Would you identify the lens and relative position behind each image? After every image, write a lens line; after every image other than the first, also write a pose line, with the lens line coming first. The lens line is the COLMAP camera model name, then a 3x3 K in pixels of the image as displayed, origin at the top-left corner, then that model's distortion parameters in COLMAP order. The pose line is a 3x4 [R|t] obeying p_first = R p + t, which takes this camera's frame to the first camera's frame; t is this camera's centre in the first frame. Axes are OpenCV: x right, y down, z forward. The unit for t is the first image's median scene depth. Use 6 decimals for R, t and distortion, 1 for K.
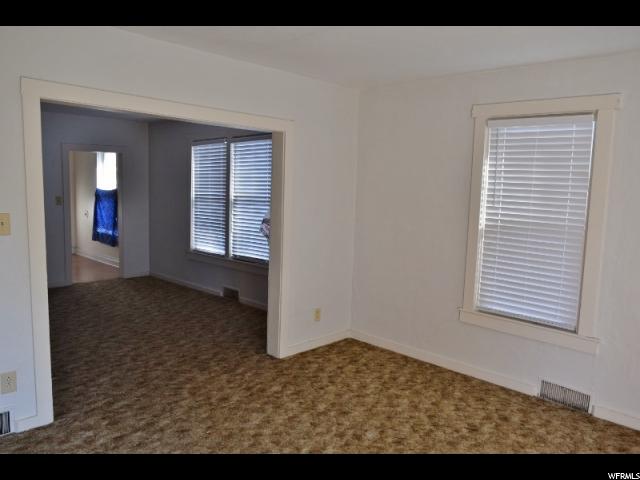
lens RADIAL K [[495.6, 0, 320.0], [0, 495.6, 240.0], [0, 0, 1]] dist [-0.007624, -0.000653]
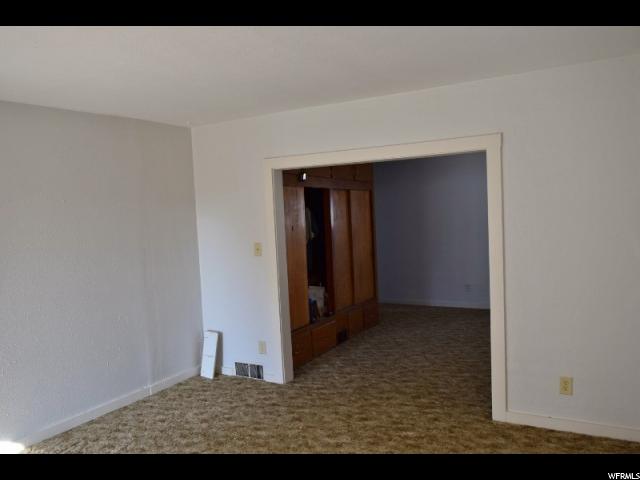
lens RADIAL K [[495.6, 0, 320.0], [0, 495.6, 240.0], [0, 0, 1]] dist [-0.007624, -0.000653]
pose [[0.280553, 0.008838, -0.959798, 0.771276], [-0.065793, 0.997783, -0.010044, -0.041336], [0.957581, 0.065966, 0.280512, 0.577295]]
